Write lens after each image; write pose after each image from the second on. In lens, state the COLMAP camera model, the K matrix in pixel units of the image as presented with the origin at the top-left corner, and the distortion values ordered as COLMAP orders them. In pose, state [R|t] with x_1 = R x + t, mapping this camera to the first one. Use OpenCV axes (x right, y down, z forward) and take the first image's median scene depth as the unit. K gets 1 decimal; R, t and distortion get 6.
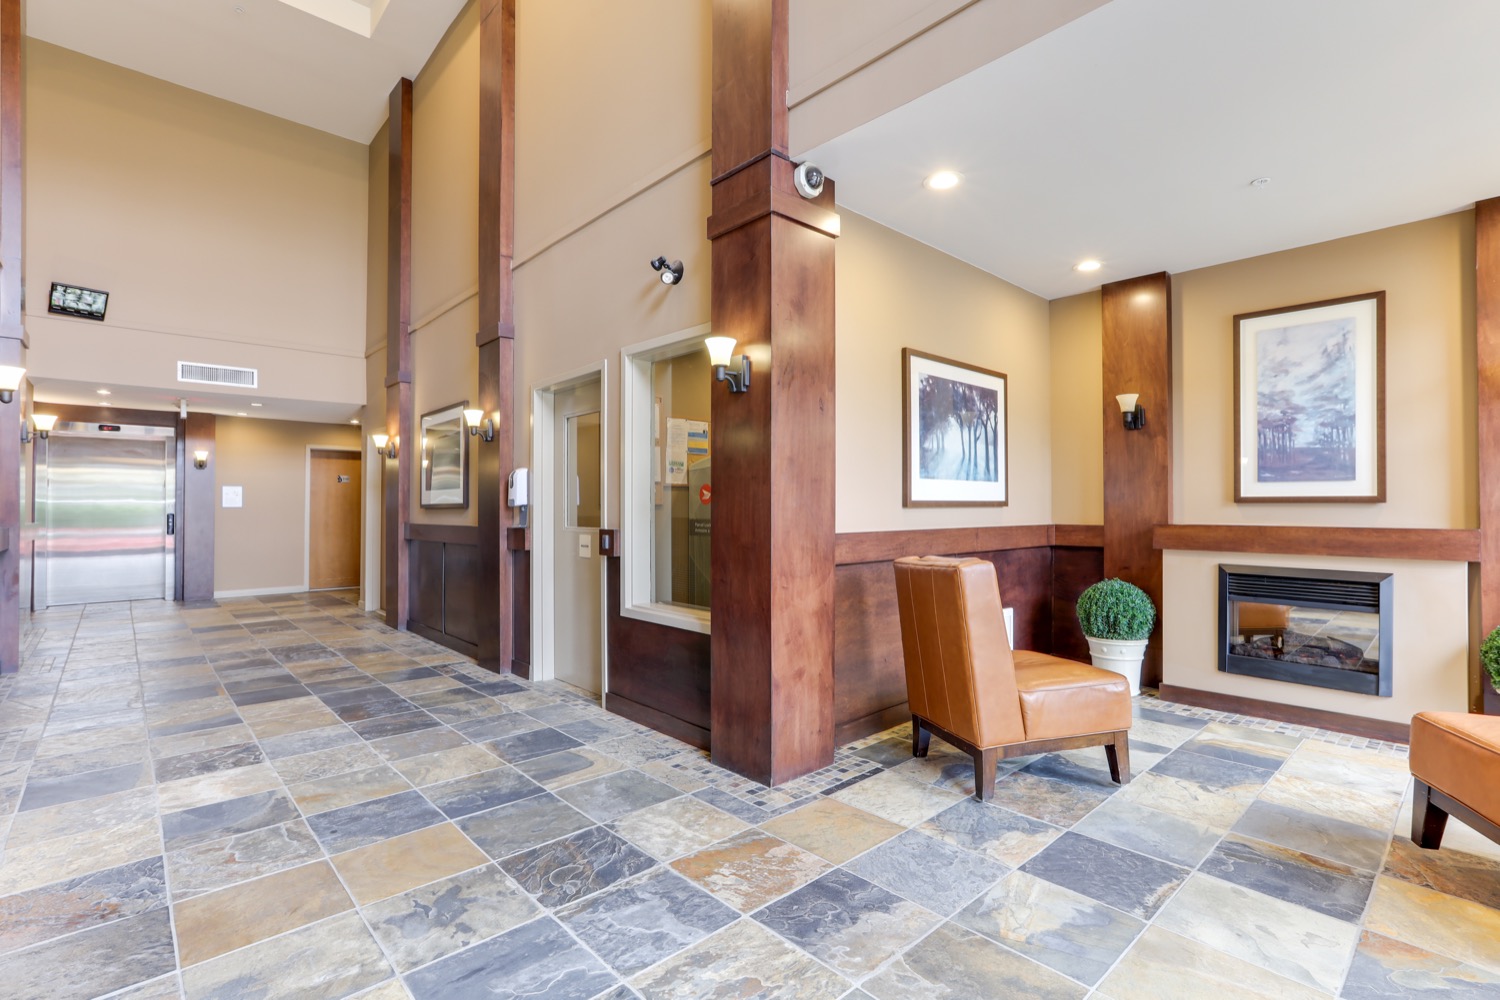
lens RADIAL K [[713.1, 0, 750.0], [0, 713.1, 500.0], [0, 0, 1]] dist [-0.001610, 0.000833]
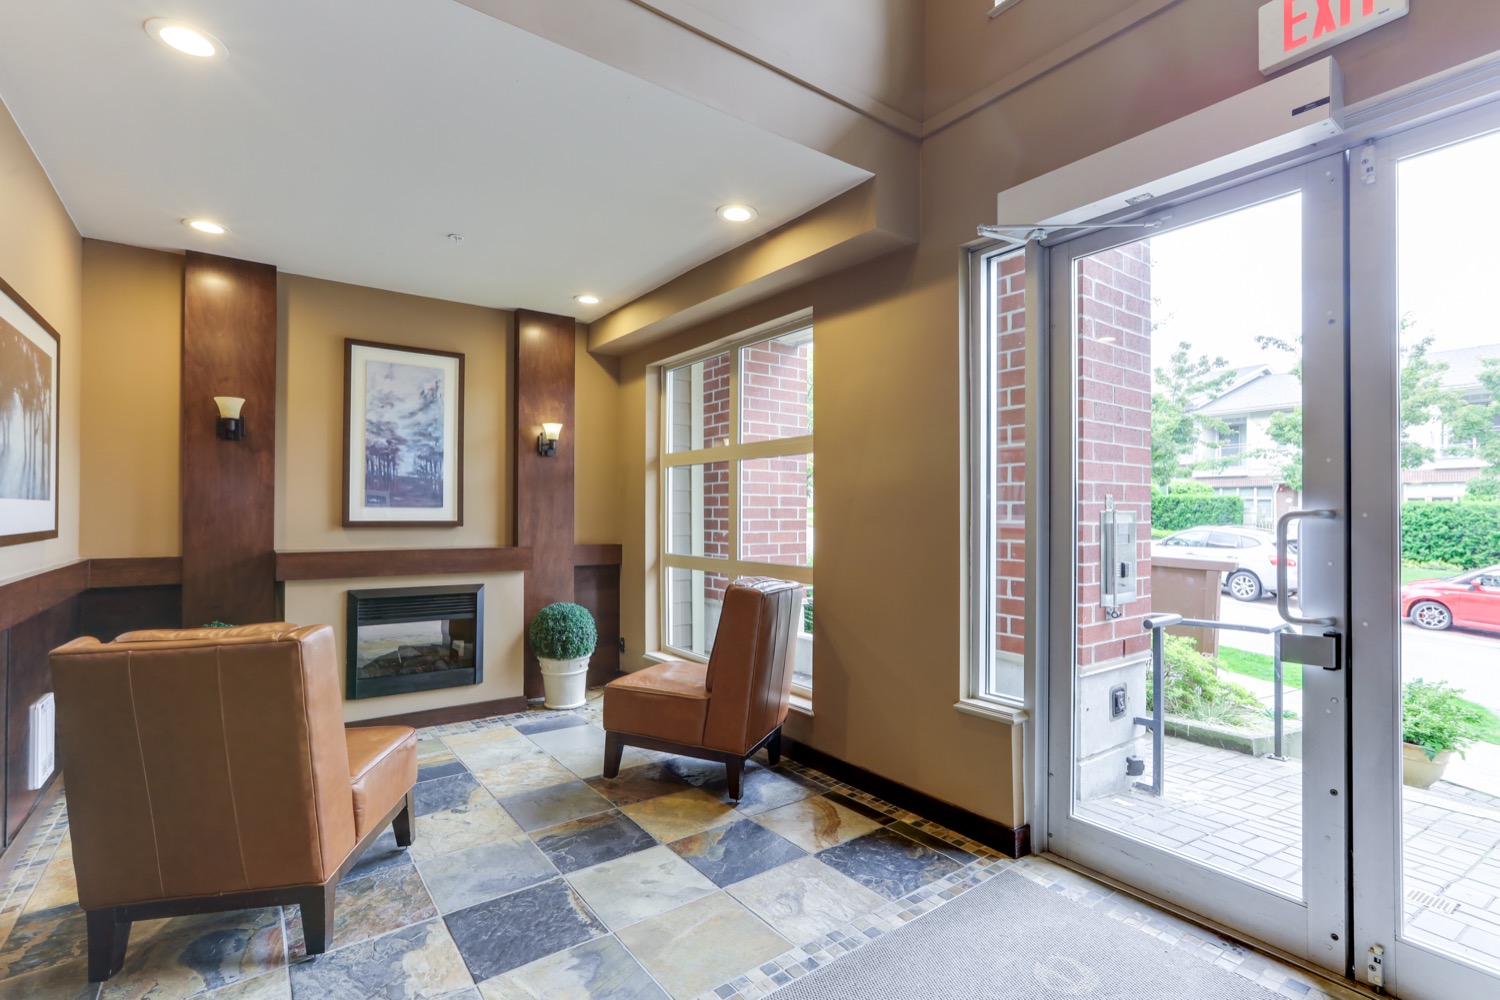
lens RADIAL K [[713.1, 0, 750.0], [0, 713.1, 500.0], [0, 0, 1]] dist [-0.001610, 0.000833]
pose [[0.088239, 0.011903, 0.996028, -0.276205], [-0.015229, 0.999828, -0.010599, -0.033612], [-0.995983, -0.014233, 0.088405, 0.372274]]
